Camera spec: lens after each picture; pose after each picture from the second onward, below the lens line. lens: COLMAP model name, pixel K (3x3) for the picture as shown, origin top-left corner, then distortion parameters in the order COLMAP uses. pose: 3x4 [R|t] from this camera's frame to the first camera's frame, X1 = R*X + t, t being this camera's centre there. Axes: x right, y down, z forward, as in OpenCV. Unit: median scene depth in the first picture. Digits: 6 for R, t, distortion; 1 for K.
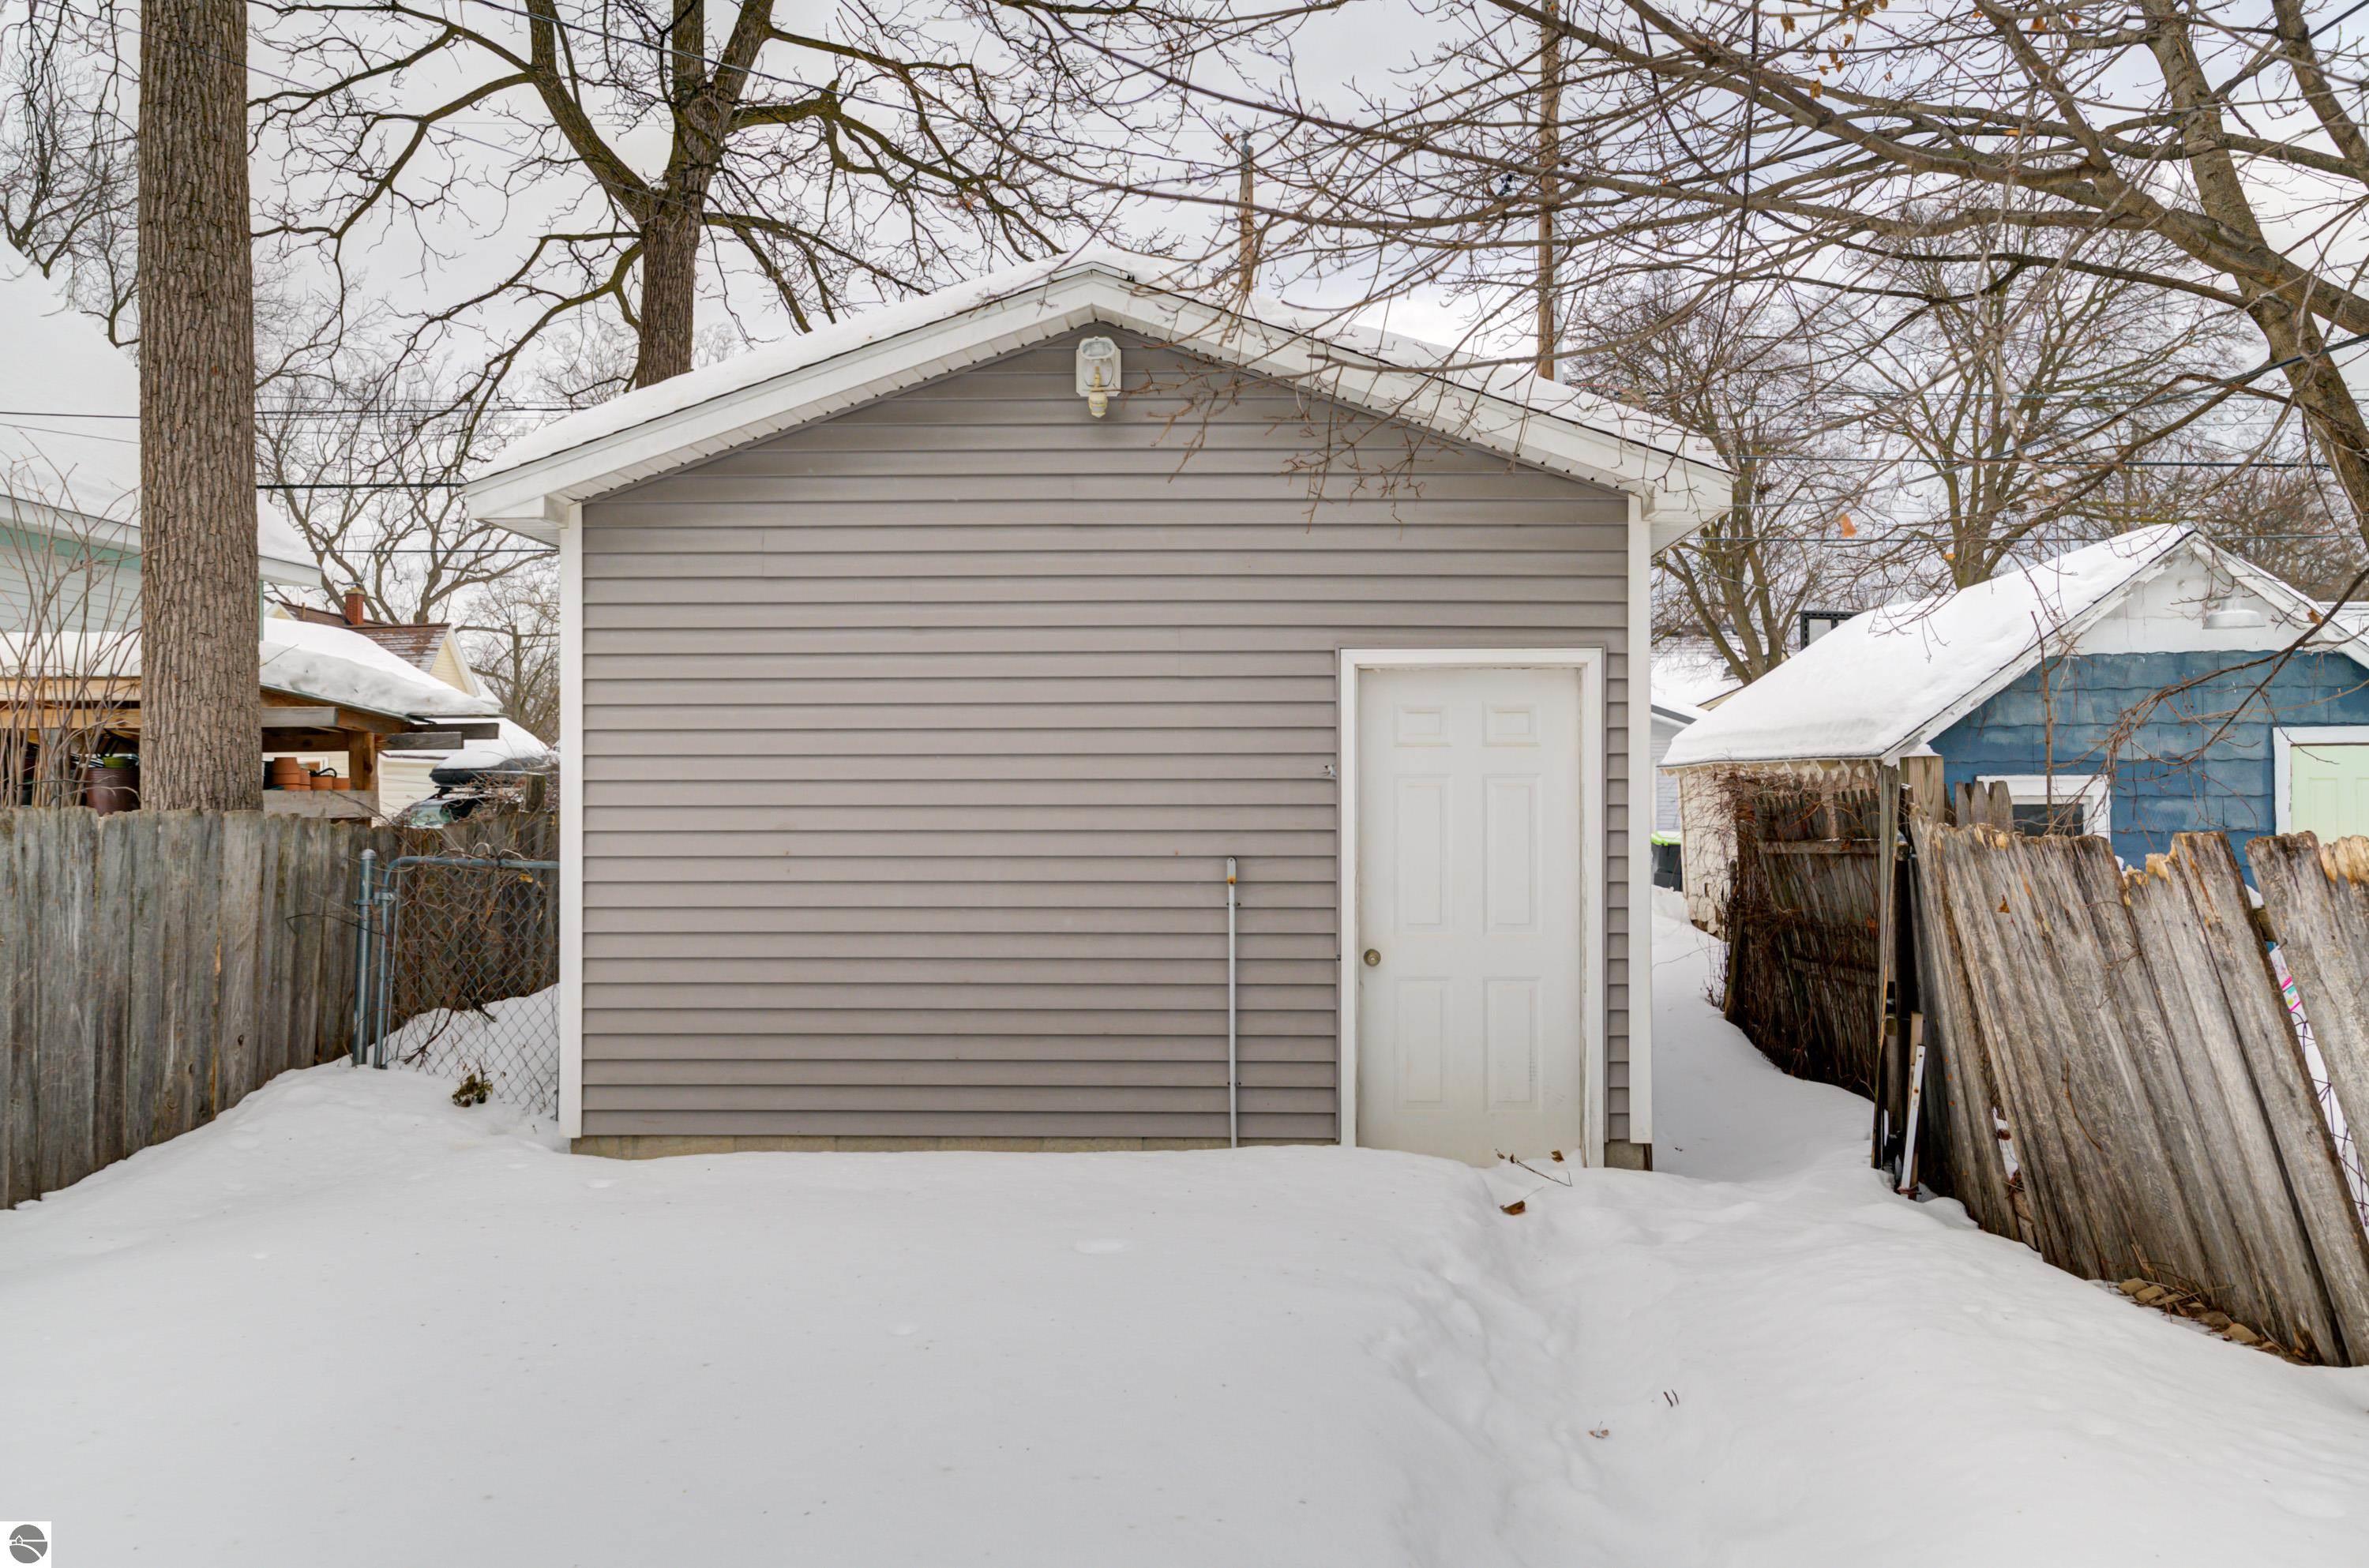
lens RADIAL K [[2012.1, 0, 1185.5], [0, 2012.1, 788.2], [0, 0, 1]] dist [0.007640, 0.000769]
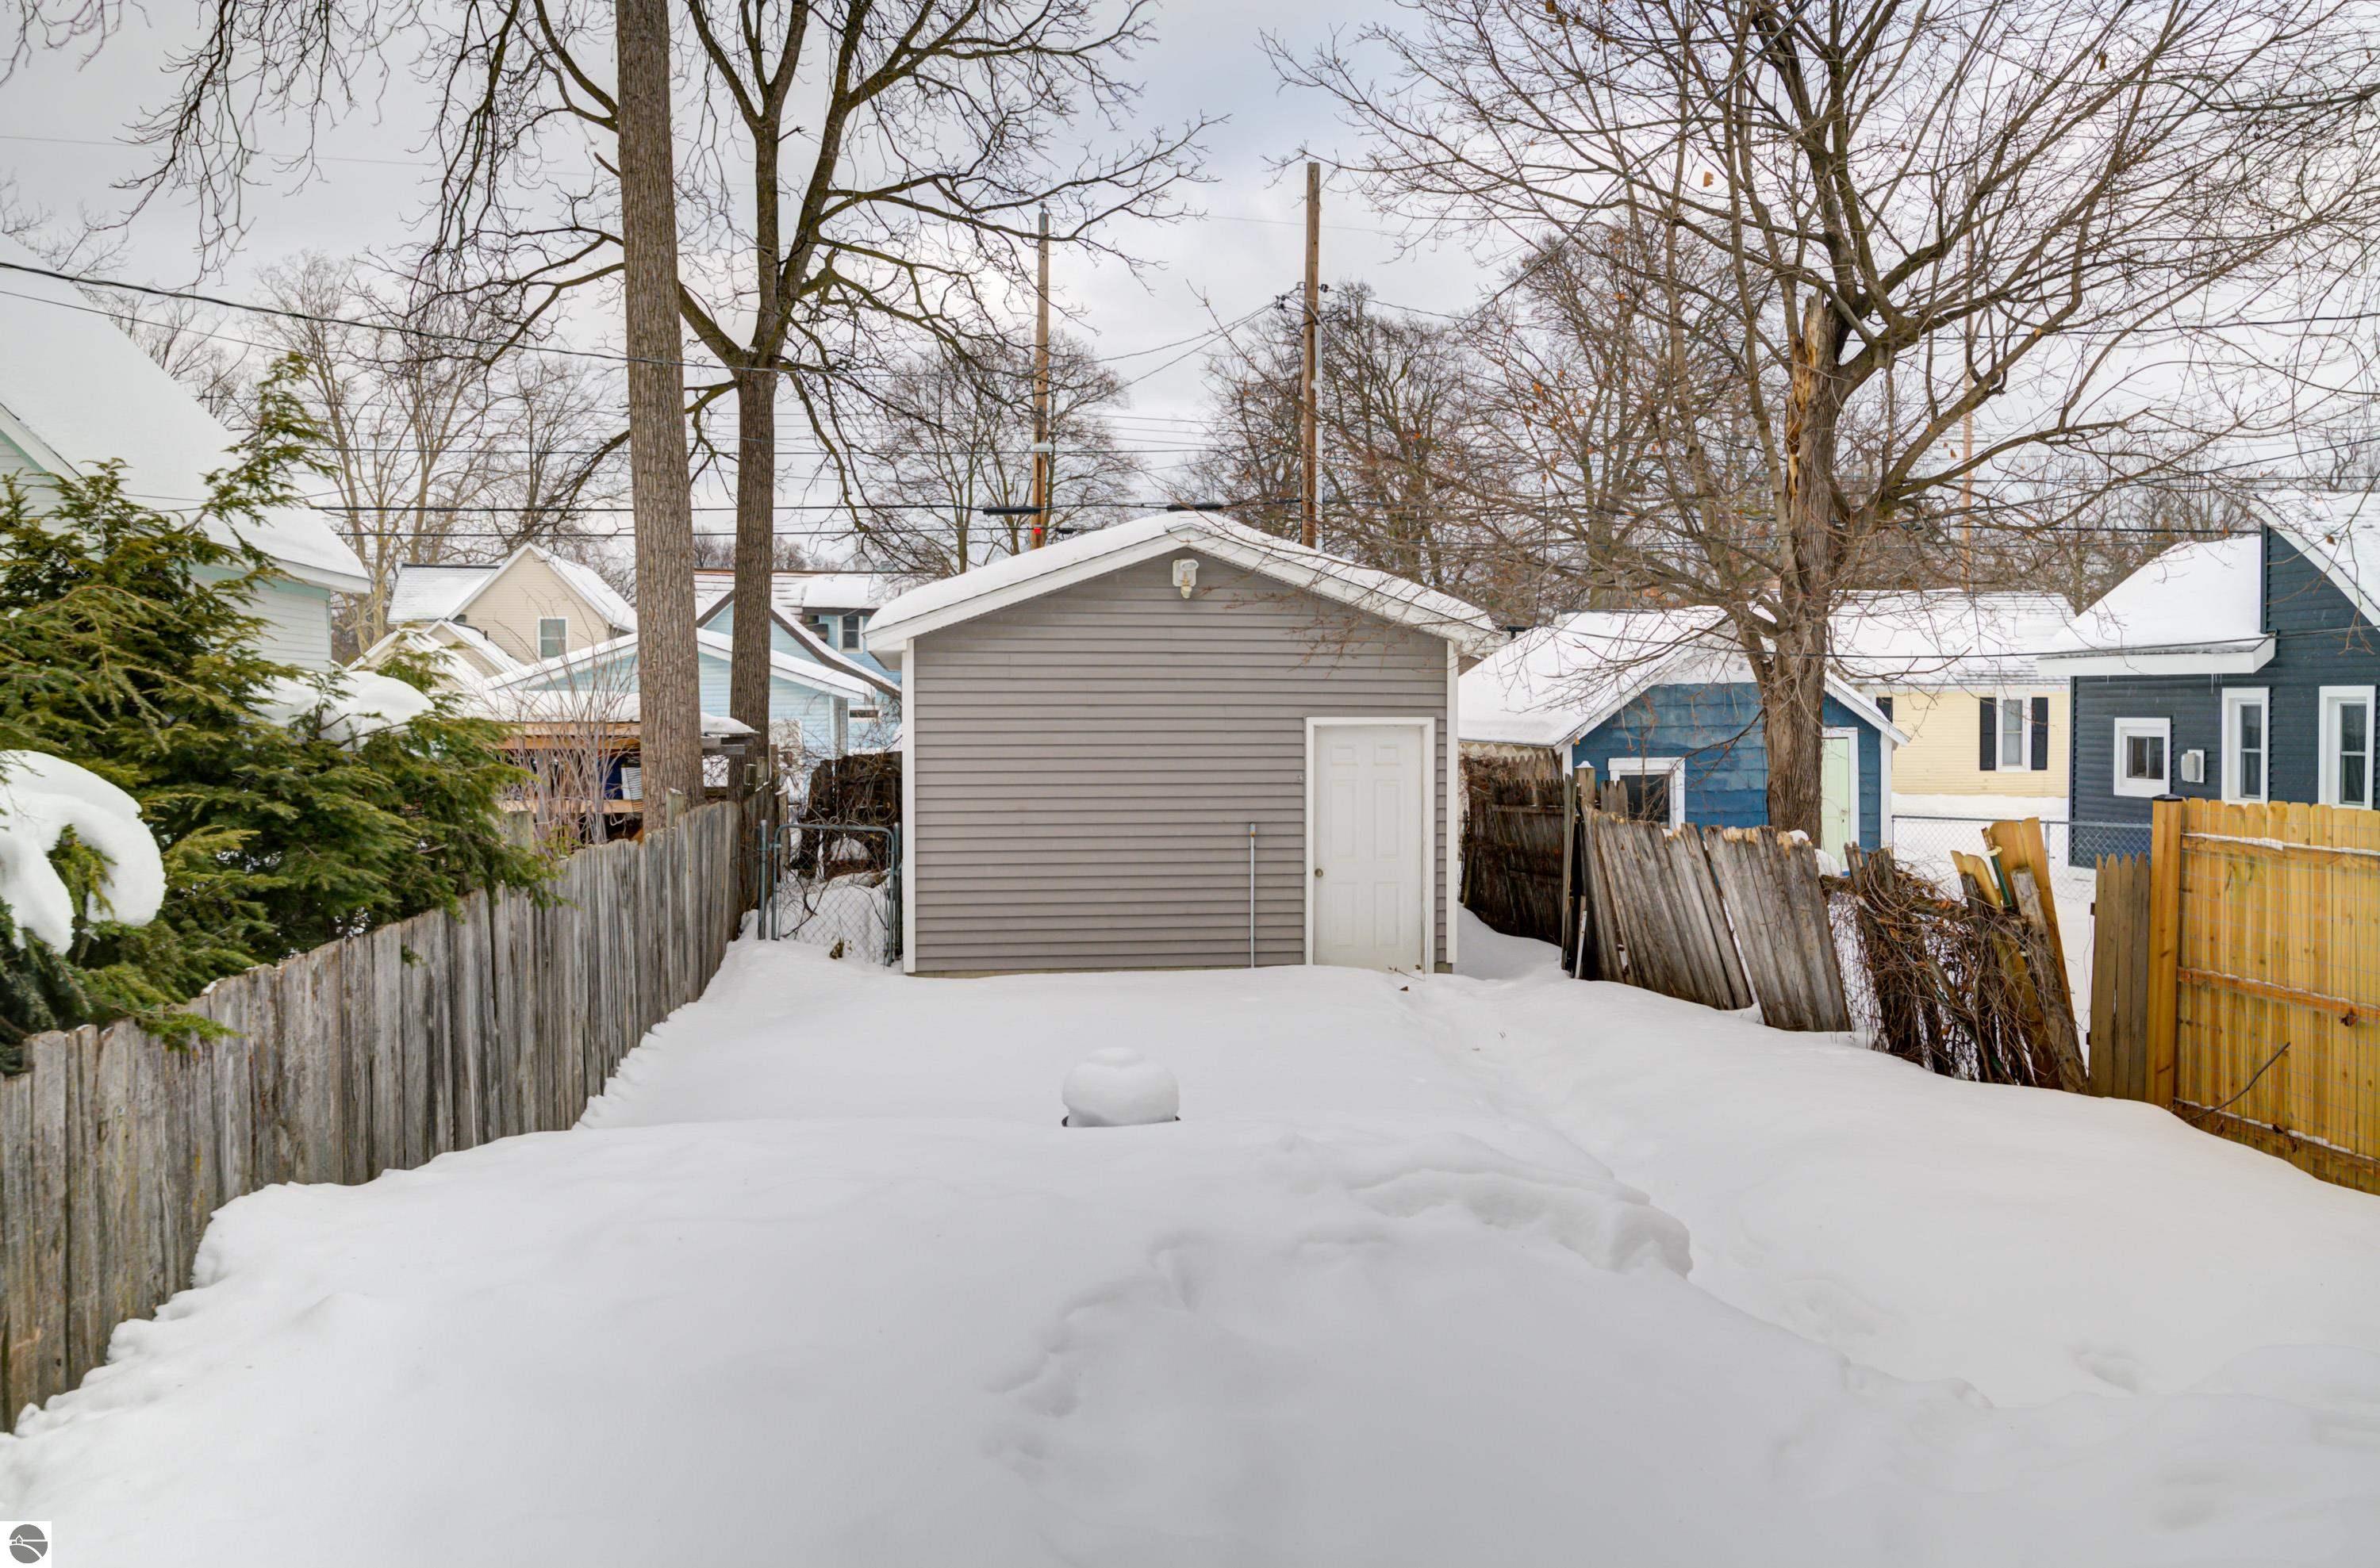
lens RADIAL K [[2080.5, 0, 1189.3], [0, 2080.5, 777.7], [0, 0, 1]] dist [-0.008991, 0.000578]
pose [[0.984110, -0.005325, 0.177479, -0.395917], [-0.001232, 0.999321, 0.036812, -0.084120], [-0.177554, -0.036445, 0.983436, -0.982627]]
